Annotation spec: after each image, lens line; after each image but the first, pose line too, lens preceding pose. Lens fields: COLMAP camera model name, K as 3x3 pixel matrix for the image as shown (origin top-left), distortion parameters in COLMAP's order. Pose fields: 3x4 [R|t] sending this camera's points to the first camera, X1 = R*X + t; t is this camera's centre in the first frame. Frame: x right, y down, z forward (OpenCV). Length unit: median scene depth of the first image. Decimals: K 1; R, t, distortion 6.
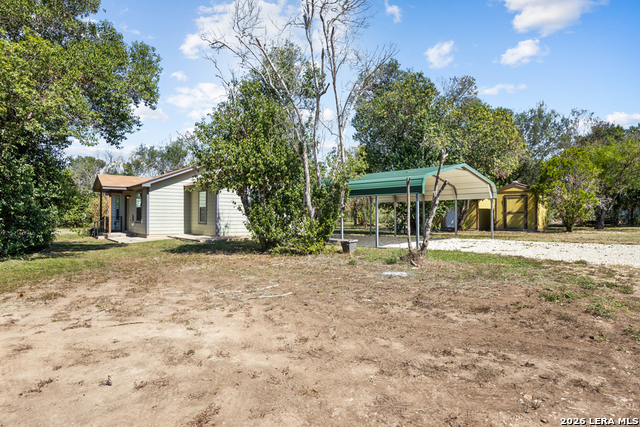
lens RADIAL K [[392.6, 0, 320.4], [0, 392.6, 214.7], [0, 0, 1]] dist [0.000547, 0.000006]
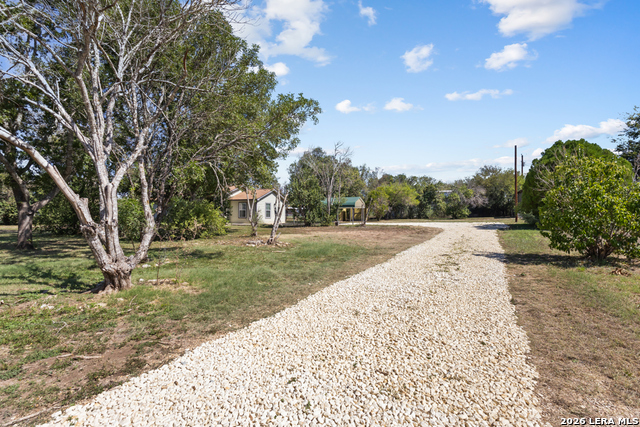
lens RADIAL K [[300.2, 0, 318.4], [0, 300.2, 212.7], [0, 0, 1]] dist [-0.001647, 0.000183]
pose [[0.904133, -0.004899, 0.427223, -0.469582], [0.004943, 0.999987, 0.001006, -0.011264], [-0.427222, 0.001202, 0.904146, -0.501307]]
